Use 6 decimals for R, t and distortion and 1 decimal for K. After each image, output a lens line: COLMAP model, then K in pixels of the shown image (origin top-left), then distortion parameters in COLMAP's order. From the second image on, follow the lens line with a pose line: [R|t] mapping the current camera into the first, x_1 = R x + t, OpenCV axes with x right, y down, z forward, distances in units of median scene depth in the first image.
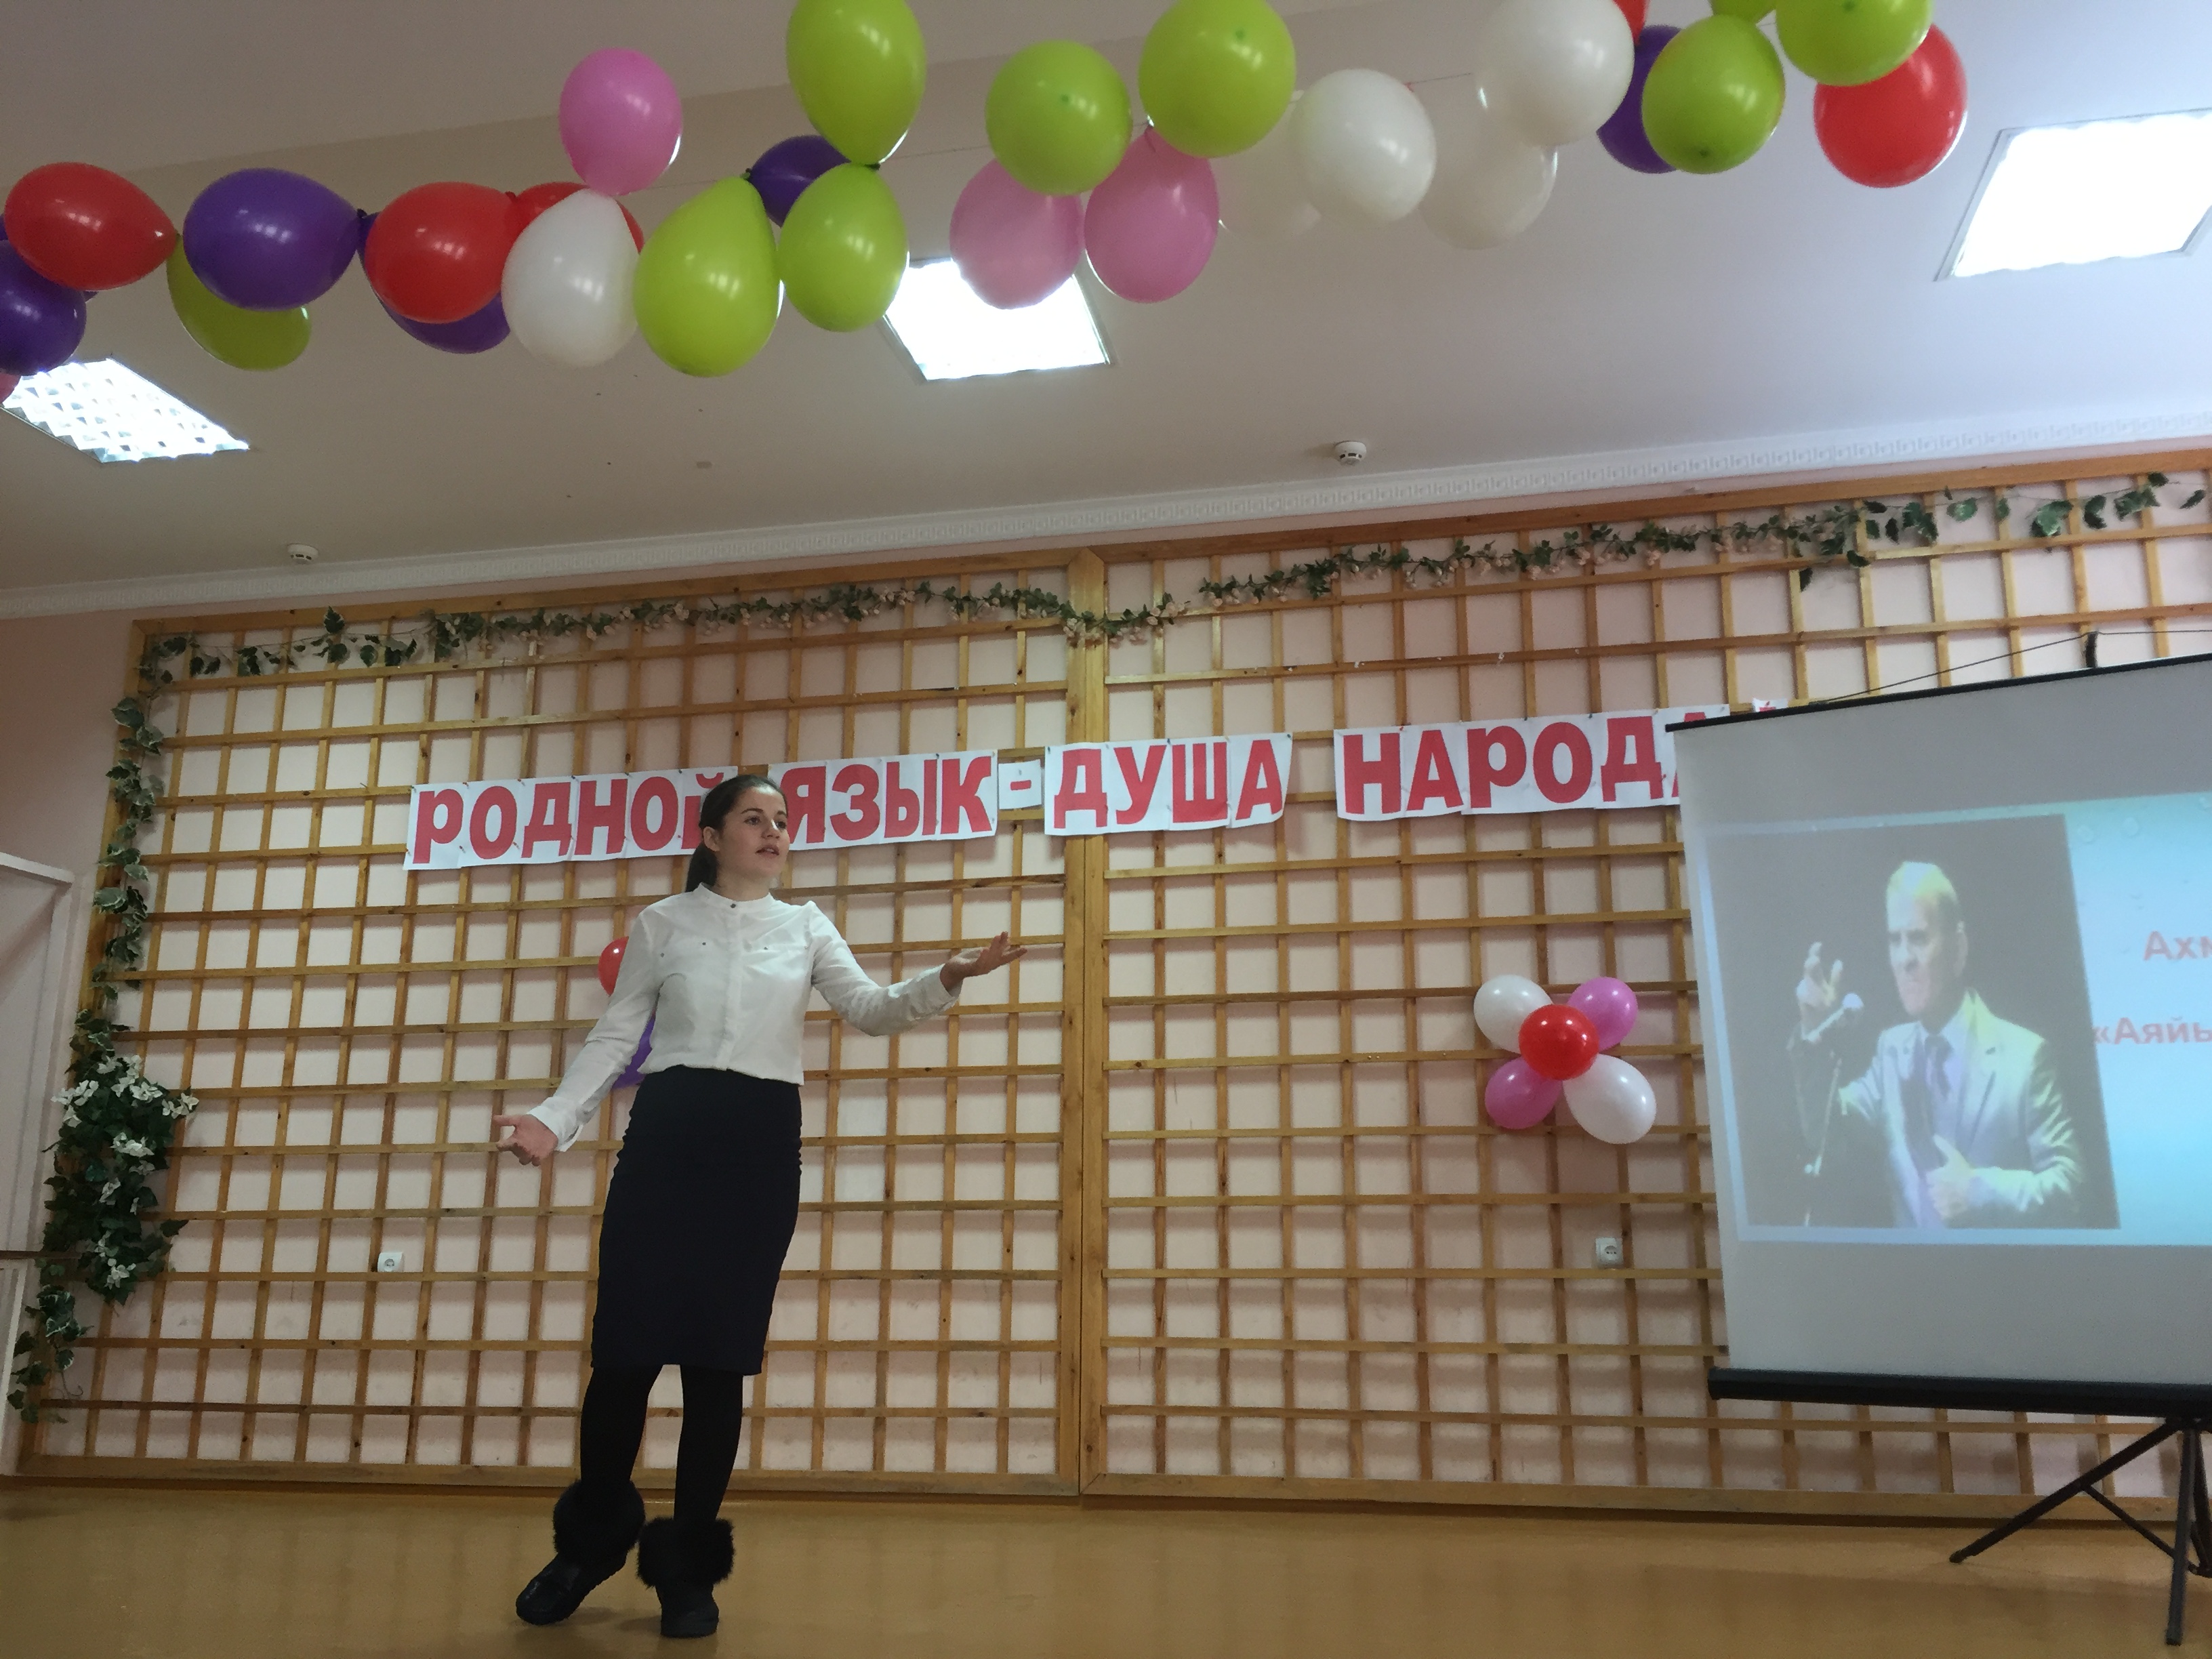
lens RADIAL K [[1883.3, 0, 1095.3], [0, 1883.3, 829.2], [0, 0, 1]] dist [0.082791, -0.108193]
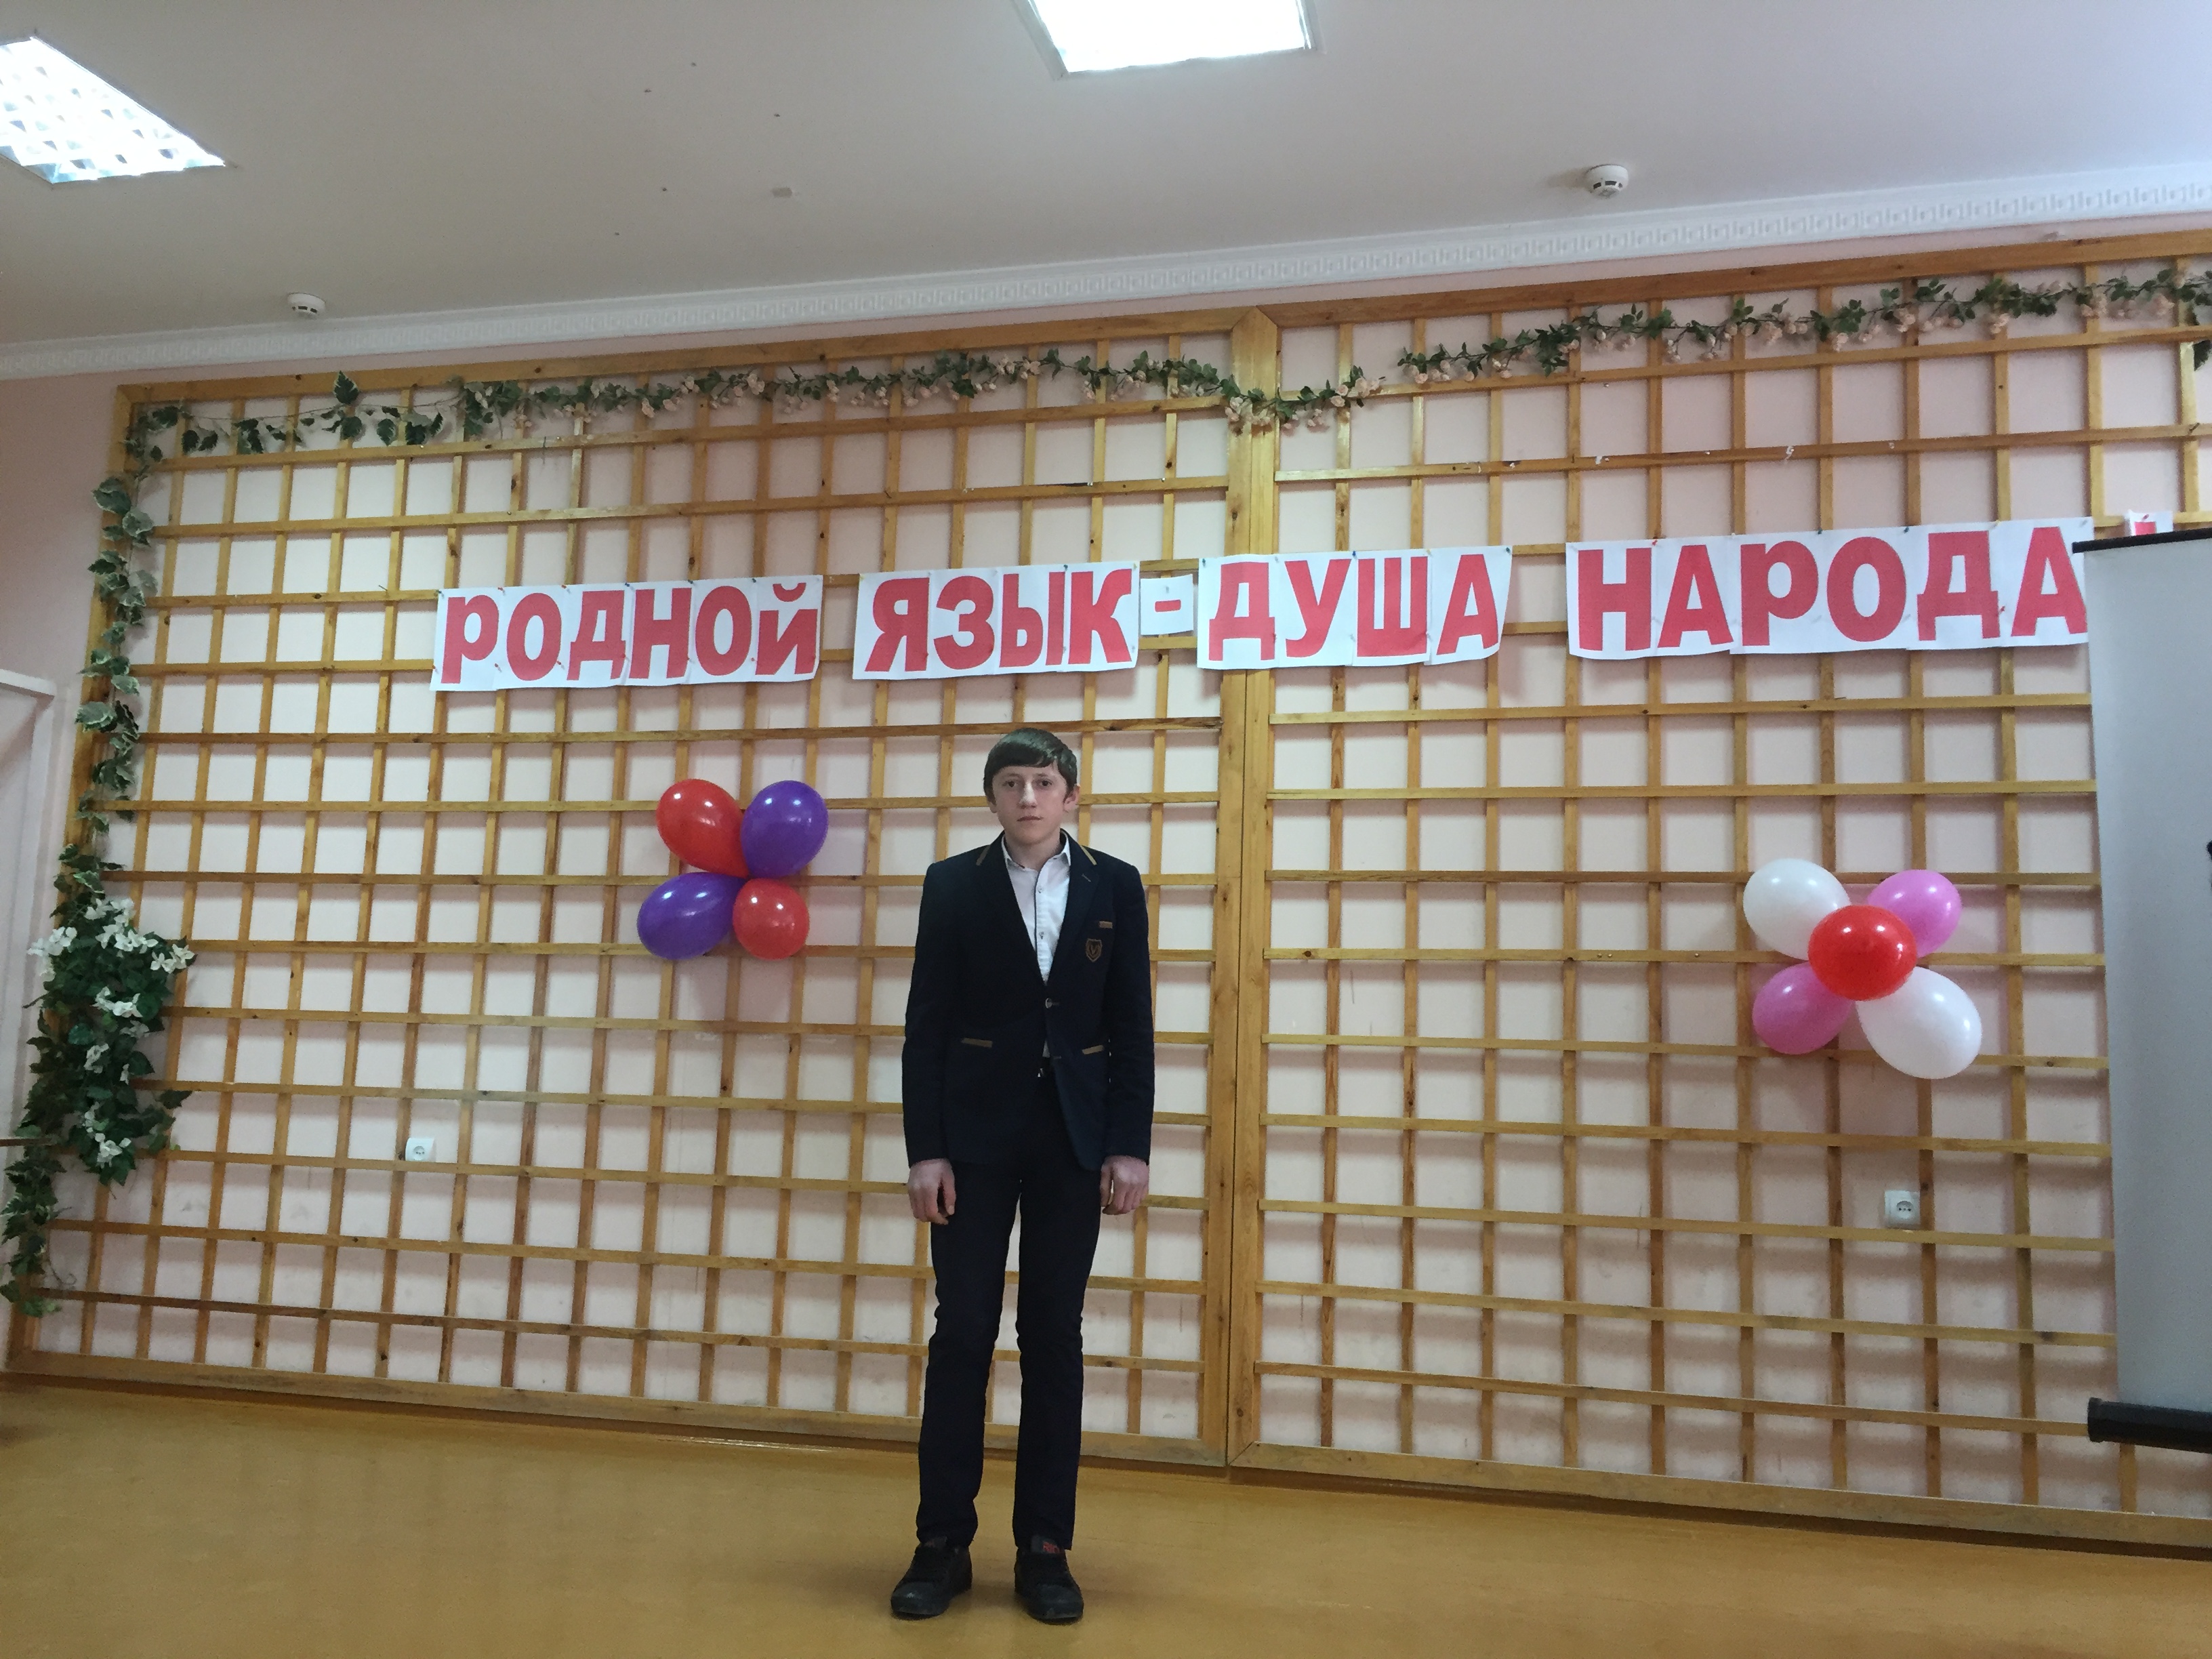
lens RADIAL K [[1883.3, 0, 1095.3], [0, 1883.3, 829.2], [0, 0, 1]] dist [0.082791, -0.108193]
pose [[0.998789, 0.024221, -0.042829, -0.033253], [-0.019702, 0.994490, 0.102961, -0.010626], [0.045087, -0.101992, 0.993763, 0.178292]]
